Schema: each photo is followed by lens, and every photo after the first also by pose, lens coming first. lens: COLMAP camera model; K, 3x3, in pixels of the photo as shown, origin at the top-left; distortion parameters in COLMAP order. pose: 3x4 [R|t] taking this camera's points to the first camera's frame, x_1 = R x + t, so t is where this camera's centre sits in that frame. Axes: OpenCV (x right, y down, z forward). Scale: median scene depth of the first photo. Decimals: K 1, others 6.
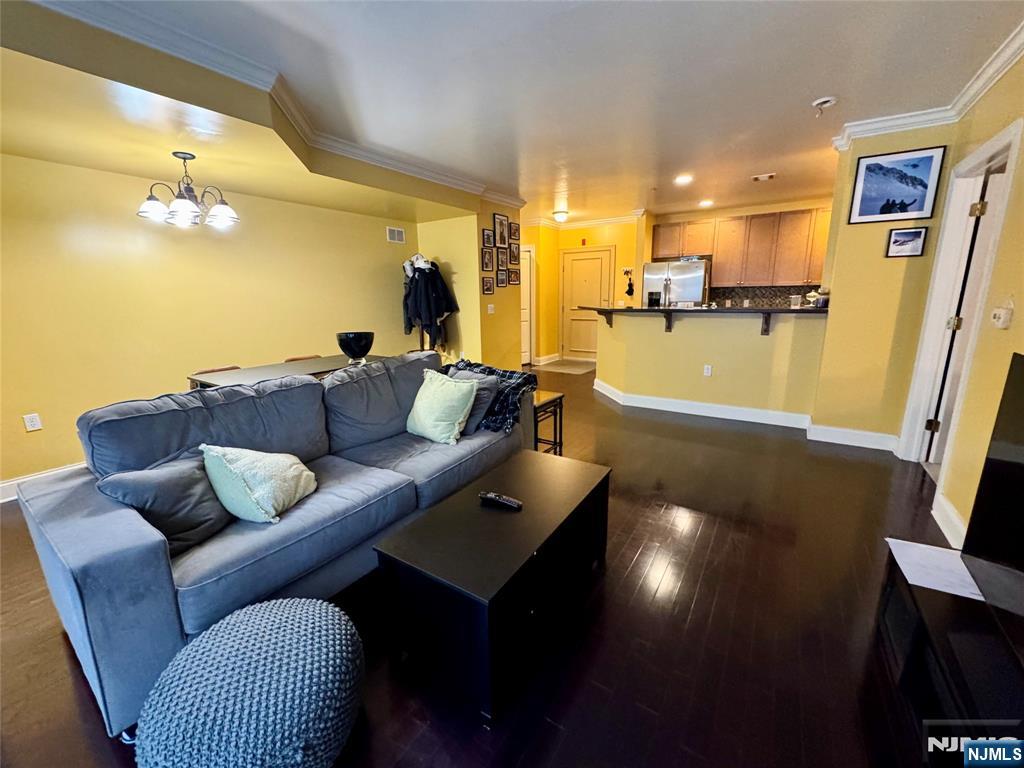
lens RADIAL K [[408.2, 0, 510.9], [0, 408.2, 379.9], [0, 0, 1]] dist [-0.000545, -0.000528]
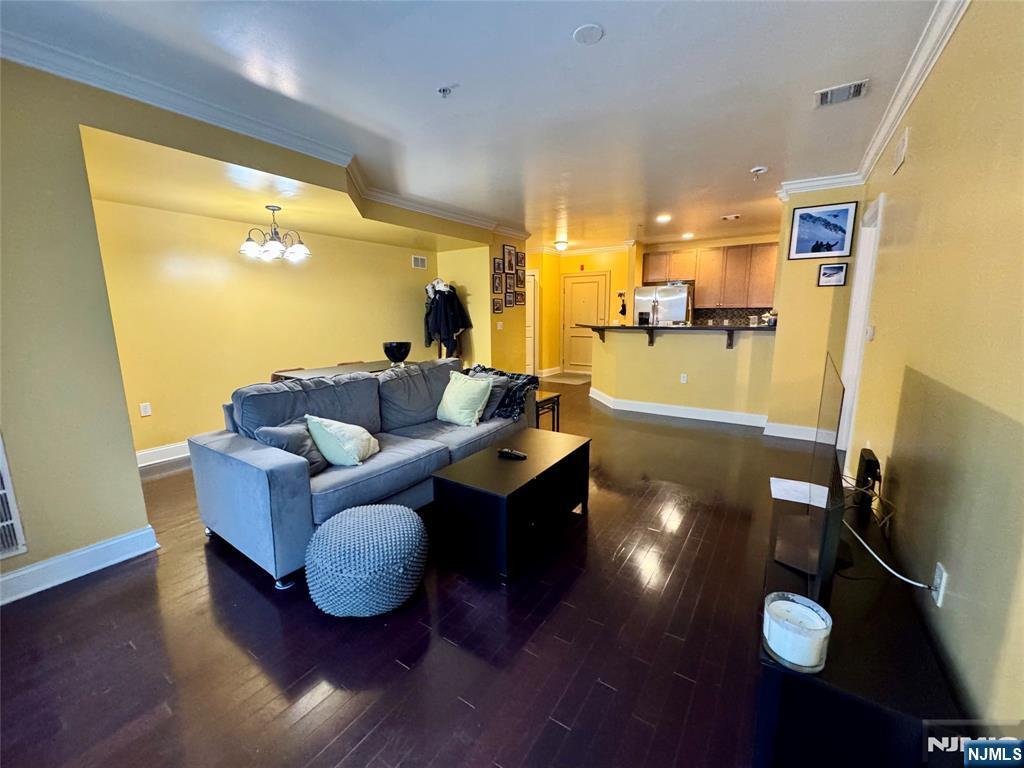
lens RADIAL K [[408.2, 0, 512.5], [0, 408.2, 380.5], [0, 0, 1]] dist [-0.000545, -0.000528]
pose [[0.999949, 0.008182, -0.005840, -0.009242], [-0.008427, 0.999028, -0.043268, 0.051858], [0.005481, 0.043315, 0.999046, -0.250424]]
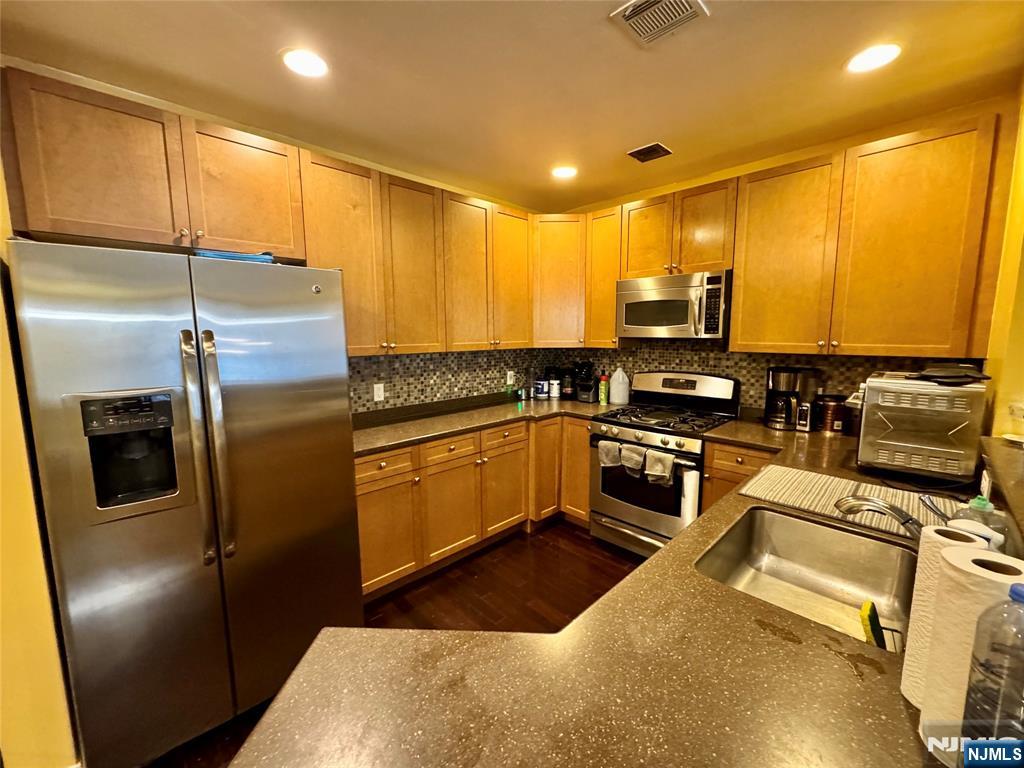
lens RADIAL K [[408.2, 0, 514.2], [0, 408.2, 381.6], [0, 0, 1]] dist [-0.000545, -0.000528]
pose [[0.202075, -0.105264, 0.973697, 0.417228], [0.204555, 0.976816, 0.063149, -0.405233], [-0.957770, 0.186414, 0.218923, 1.602530]]
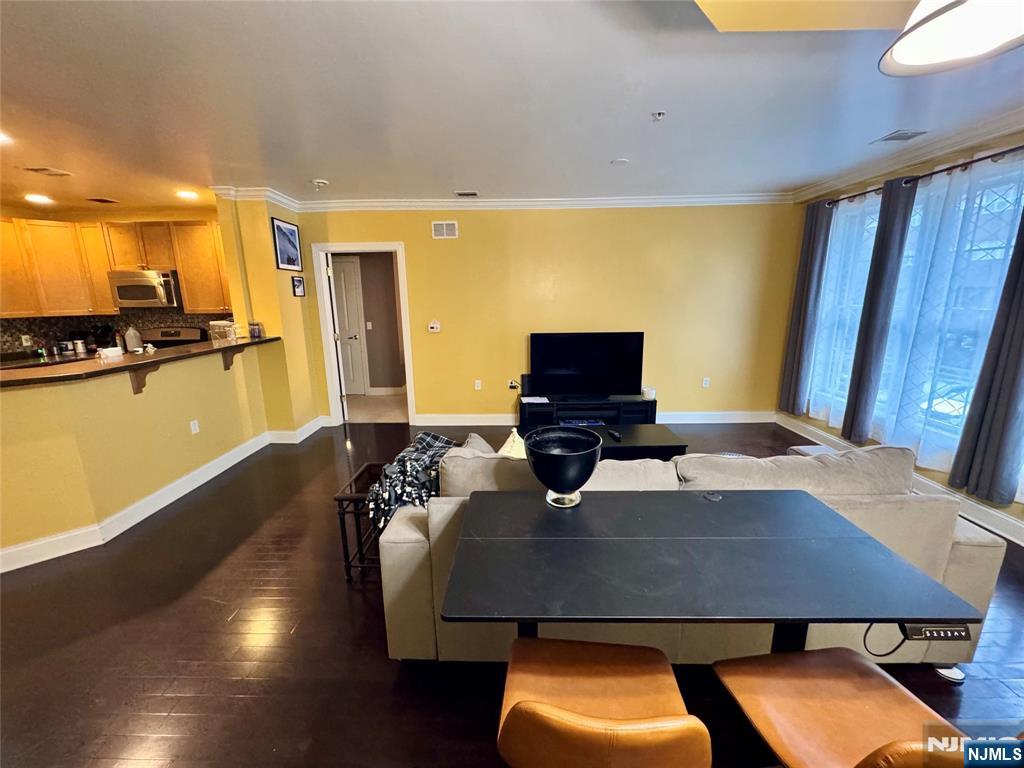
lens RADIAL K [[408.2, 0, 514.3], [0, 408.2, 380.5], [0, 0, 1]] dist [-0.000545, -0.000528]
pose [[-0.543672, -0.151192, 0.825568, -0.679788], [0.194645, 0.934110, 0.299252, -0.309354], [-0.816416, 0.323387, -0.478420, 1.169536]]
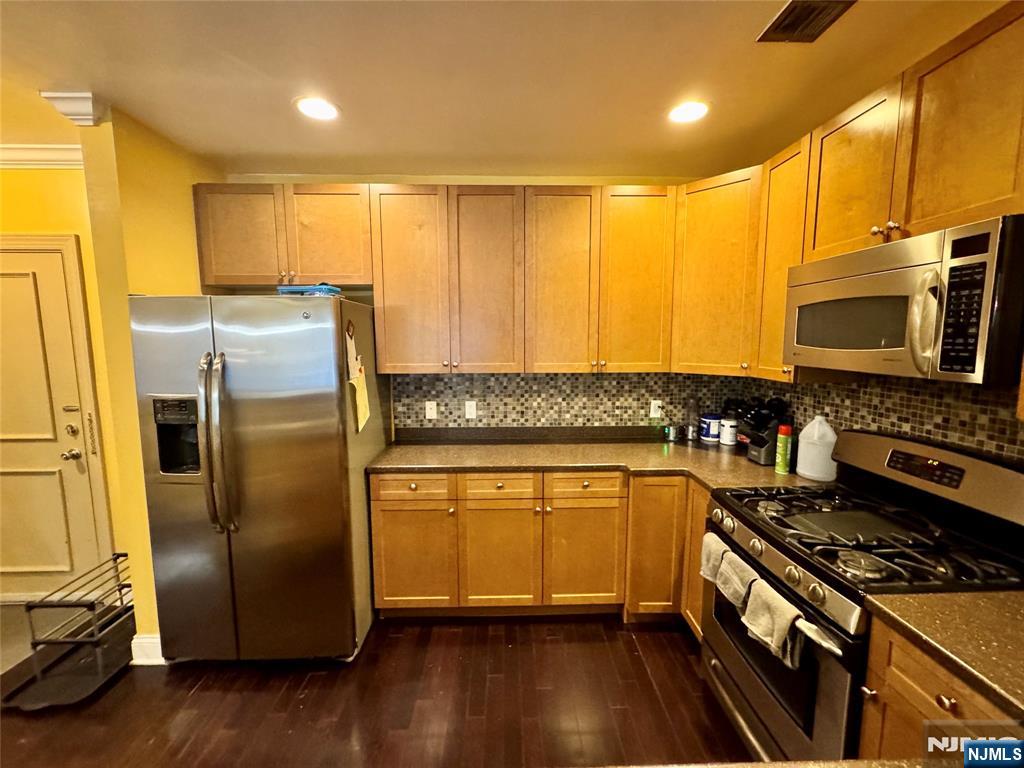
lens RADIAL K [[408.2, 0, 514.7], [0, 408.2, 381.7], [0, 0, 1]] dist [-0.000545, -0.000528]
pose [[0.814790, -0.049251, 0.577660, 0.783381], [0.109675, 0.991488, -0.070163, -0.375711], [-0.569287, 0.120523, 0.813257, 1.325624]]
